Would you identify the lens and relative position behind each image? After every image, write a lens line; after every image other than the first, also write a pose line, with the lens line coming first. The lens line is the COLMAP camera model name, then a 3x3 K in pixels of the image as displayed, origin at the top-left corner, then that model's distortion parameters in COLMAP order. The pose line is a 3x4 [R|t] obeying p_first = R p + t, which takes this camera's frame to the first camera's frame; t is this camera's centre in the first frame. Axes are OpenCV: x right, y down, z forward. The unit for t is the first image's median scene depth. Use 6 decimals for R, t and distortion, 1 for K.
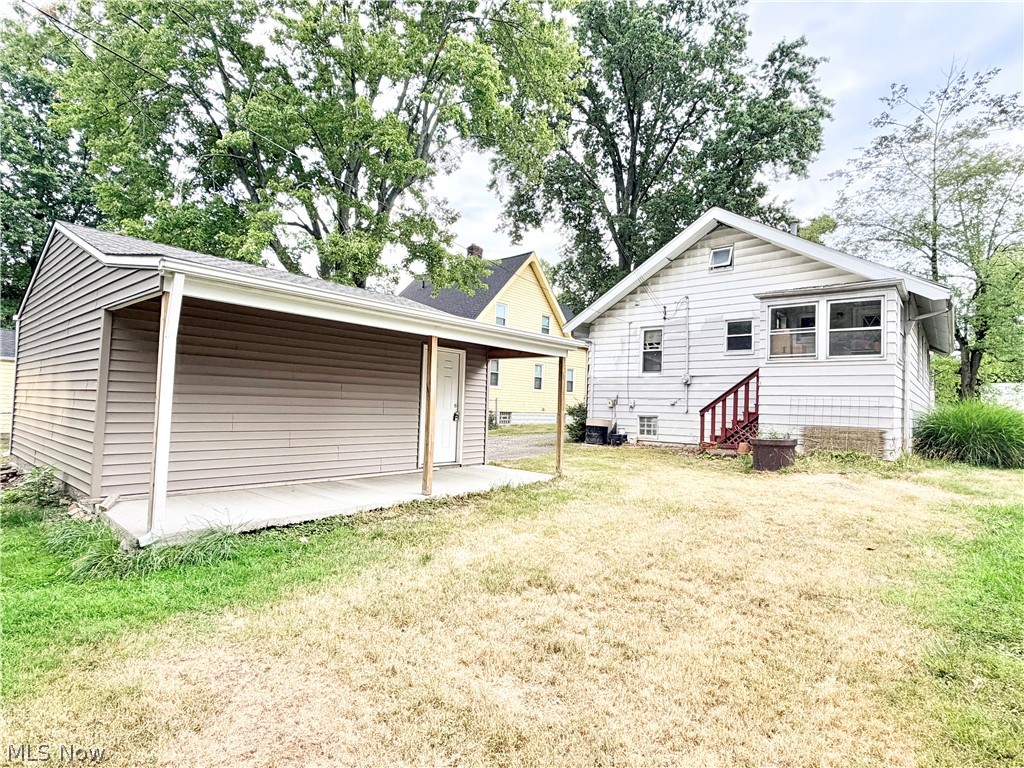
lens RADIAL K [[529.6, 0, 512.0], [0, 529.6, 384.0], [0, 0, 1]] dist [-0.000033, -0.000004]
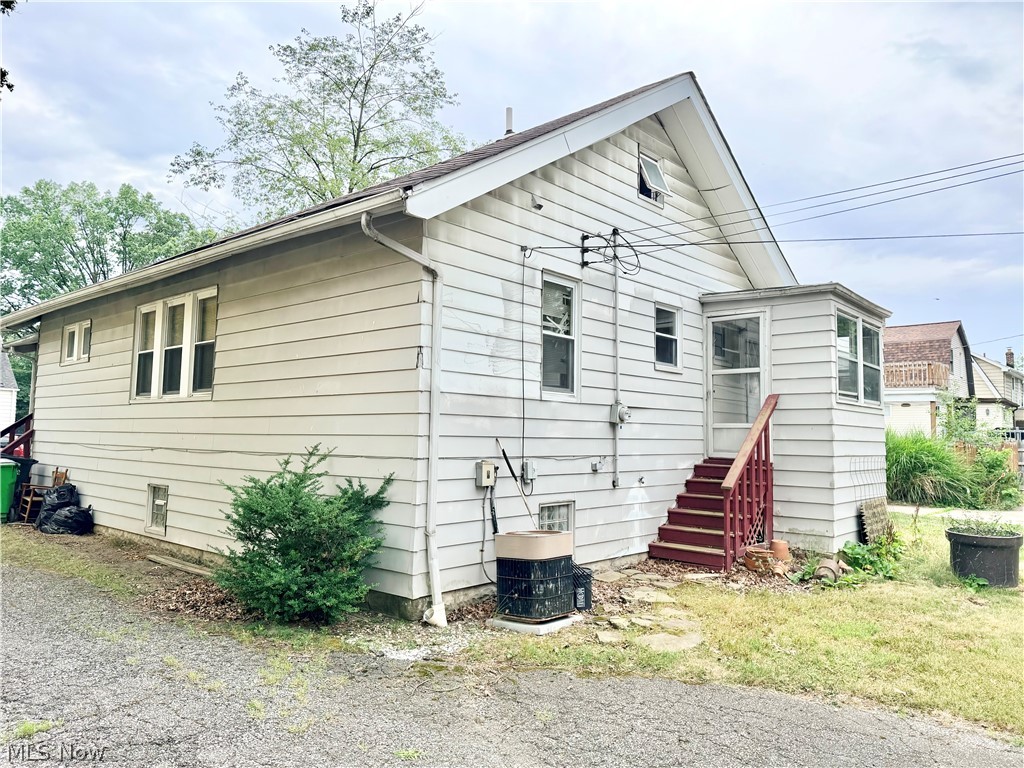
lens RADIAL K [[732.1, 0, 512.0], [0, 732.1, 384.0], [0, 0, 1]] dist [0.000380, -0.000078]
pose [[0.022080, 0.044729, 0.998755, -0.279065], [-0.061564, 0.997164, -0.043297, -0.001143], [-0.997859, -0.060531, 0.024771, 1.011759]]
